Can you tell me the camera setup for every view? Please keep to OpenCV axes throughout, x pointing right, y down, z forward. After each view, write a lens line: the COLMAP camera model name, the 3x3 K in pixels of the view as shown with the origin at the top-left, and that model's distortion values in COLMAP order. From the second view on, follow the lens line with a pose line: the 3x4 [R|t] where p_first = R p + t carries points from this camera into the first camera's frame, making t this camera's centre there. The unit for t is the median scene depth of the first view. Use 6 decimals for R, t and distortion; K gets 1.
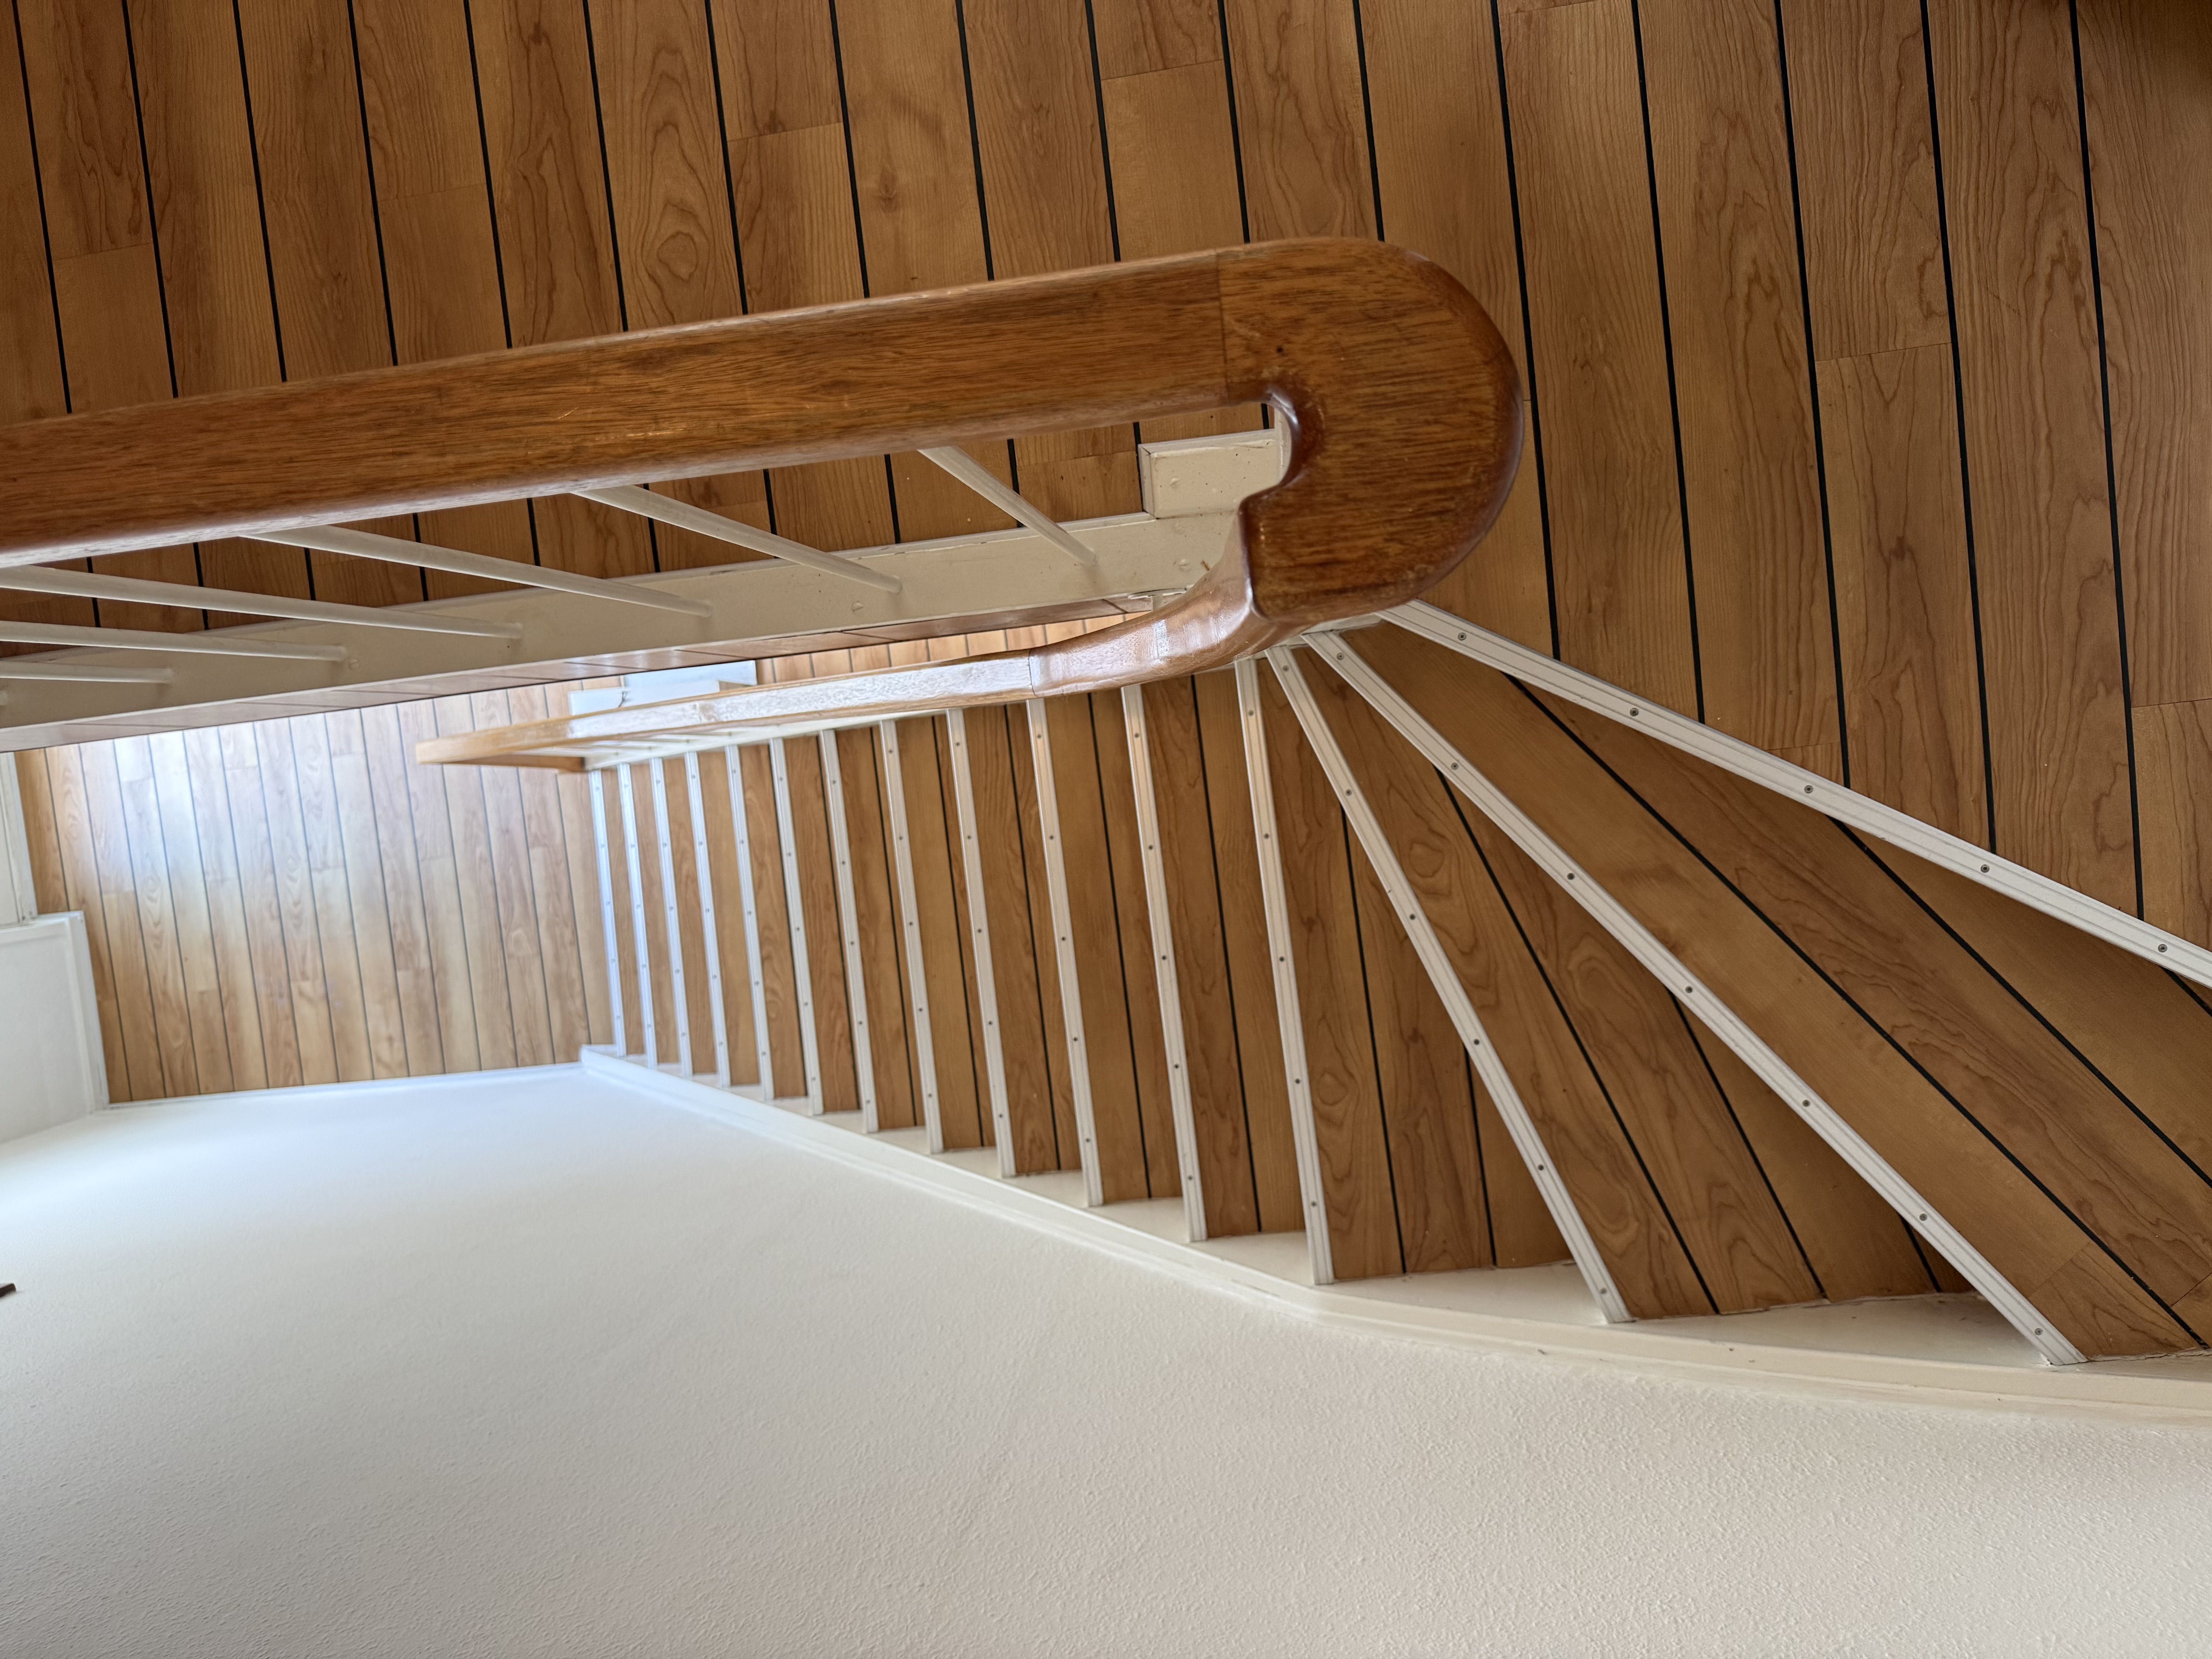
lens RADIAL K [[1562.6, 0, 1108.8], [0, 1562.6, 828.0], [0, 0, 1]] dist [-0.009506, -0.003792]
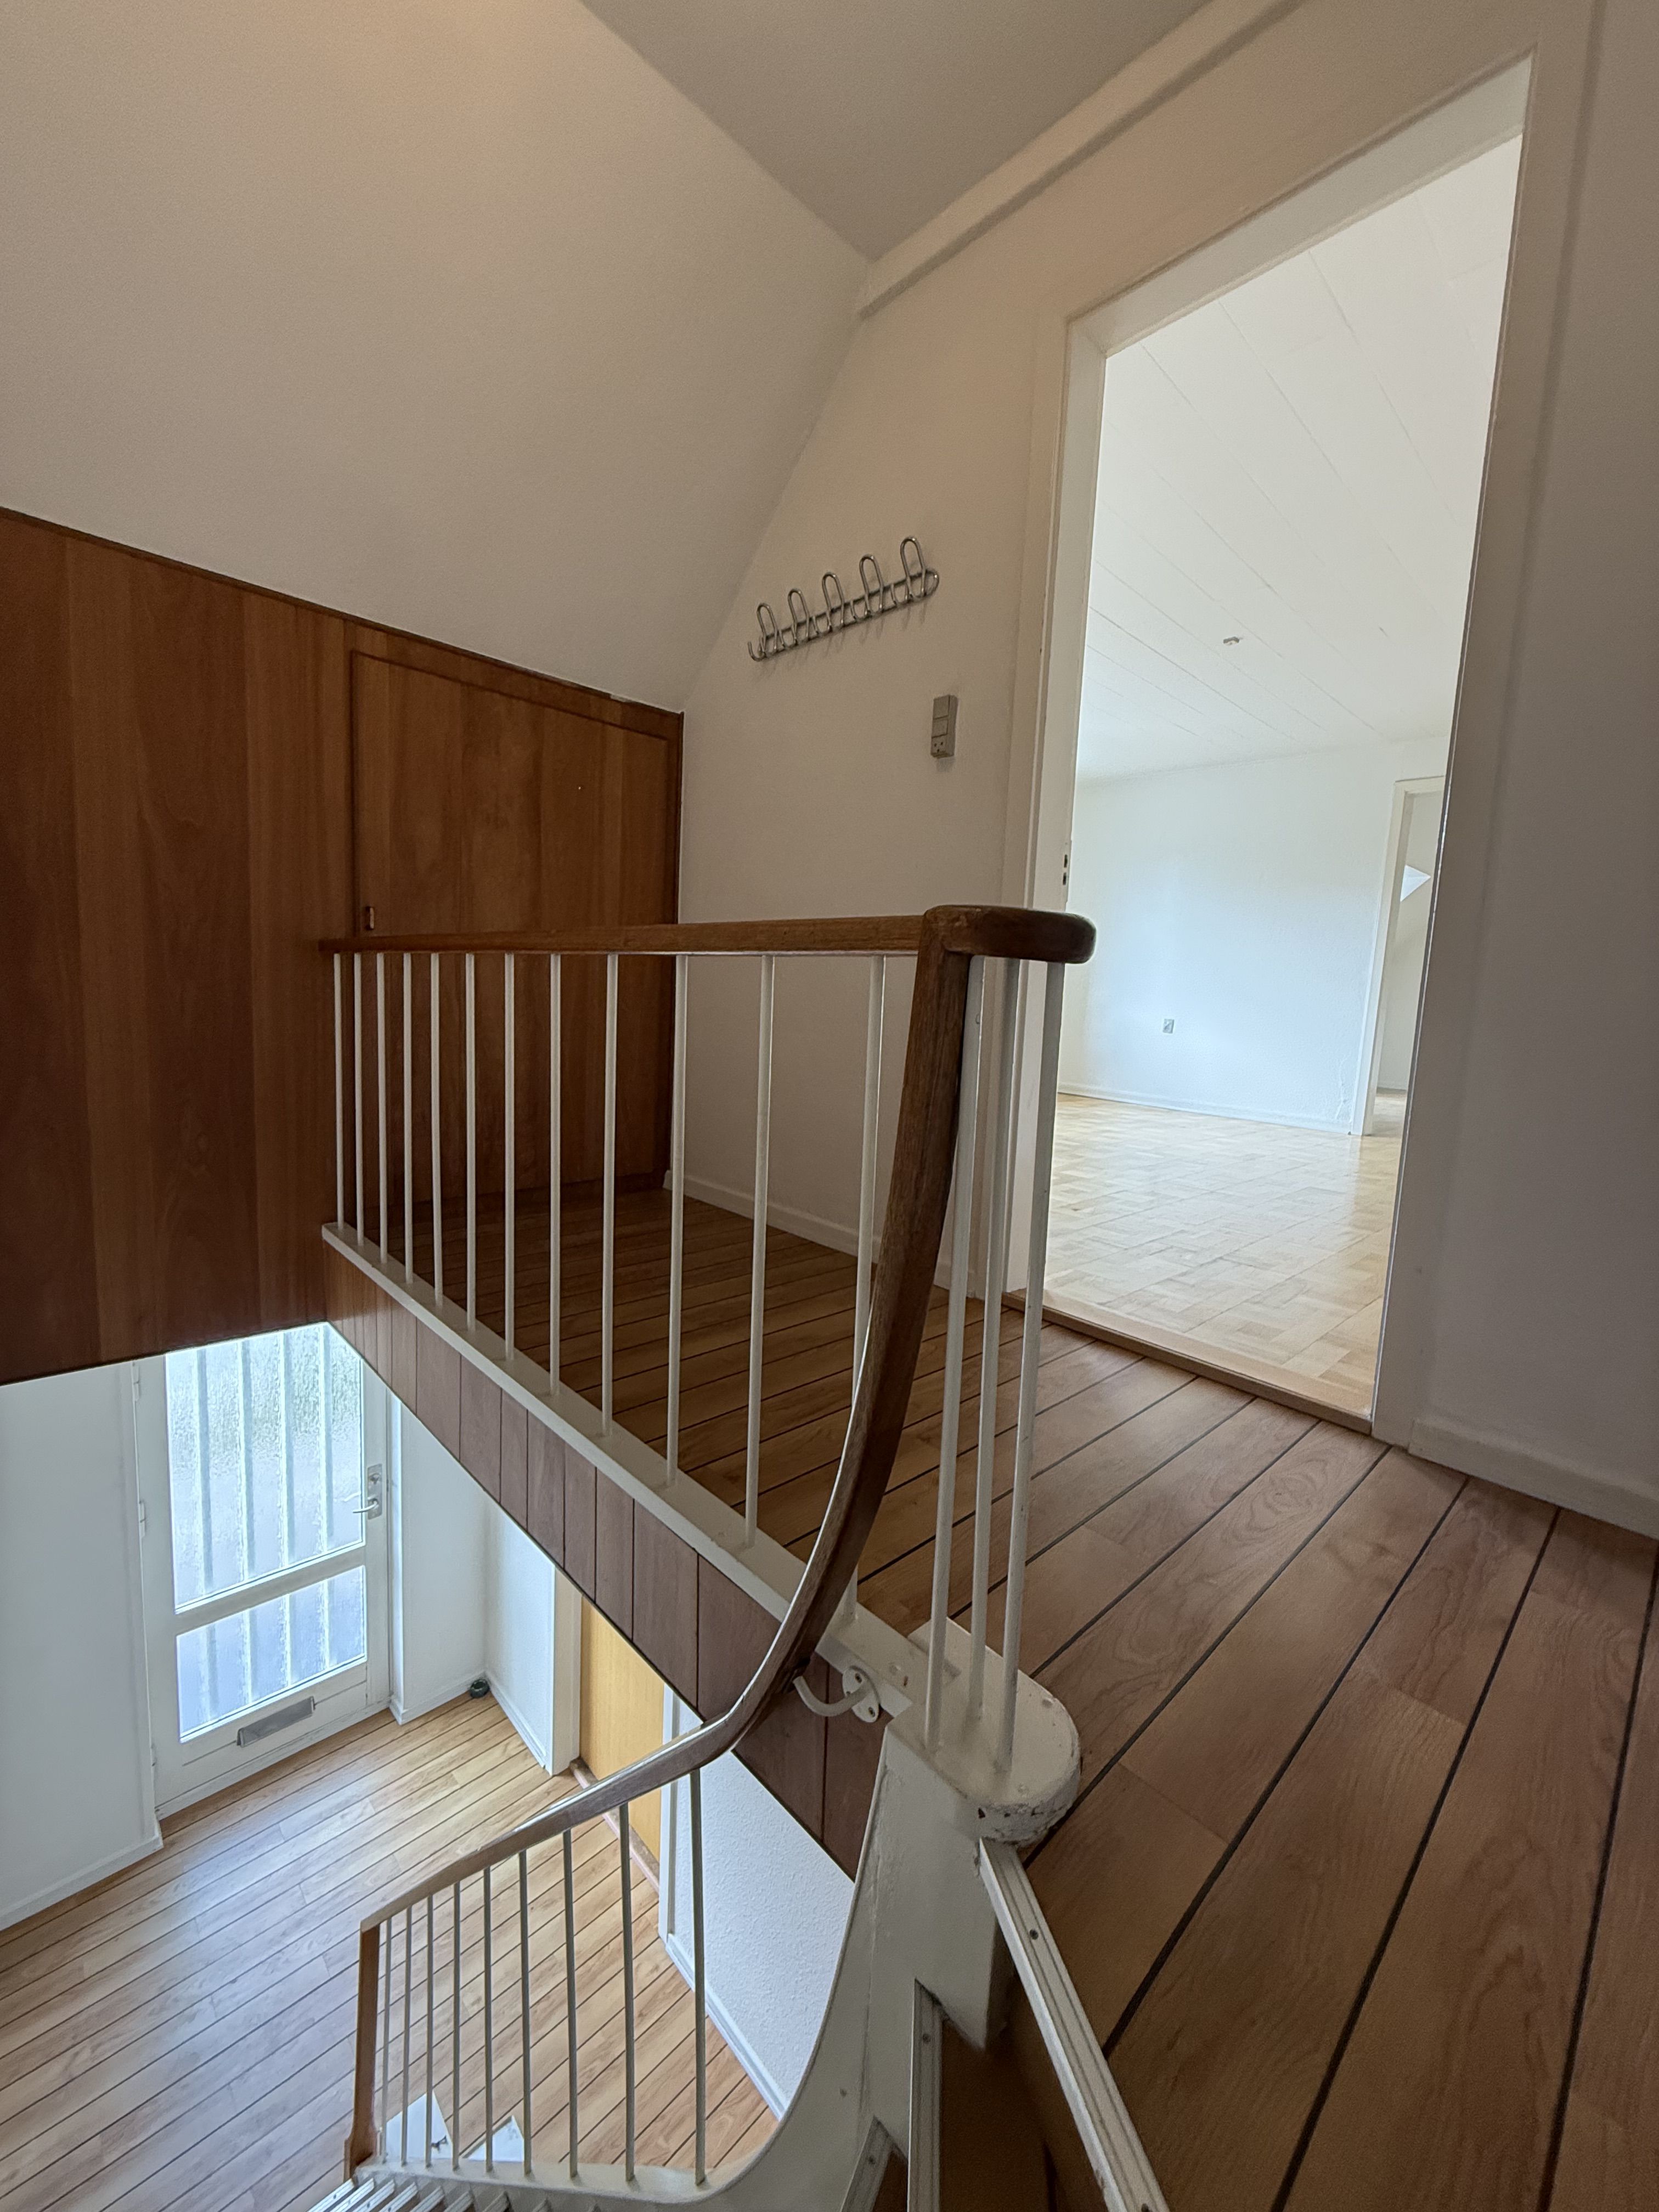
lens RADIAL K [[882.0, 0, 830.8], [0, 882.0, 1098.2], [0, 0, 1]] dist [-0.000069, 0.000006]
pose [[0.588587, 0.252097, -0.768123, 0.117347], [-0.789805, -0.023482, -0.612908, 0.082567], [-0.172549, 0.967417, 0.185286, 0.121338]]
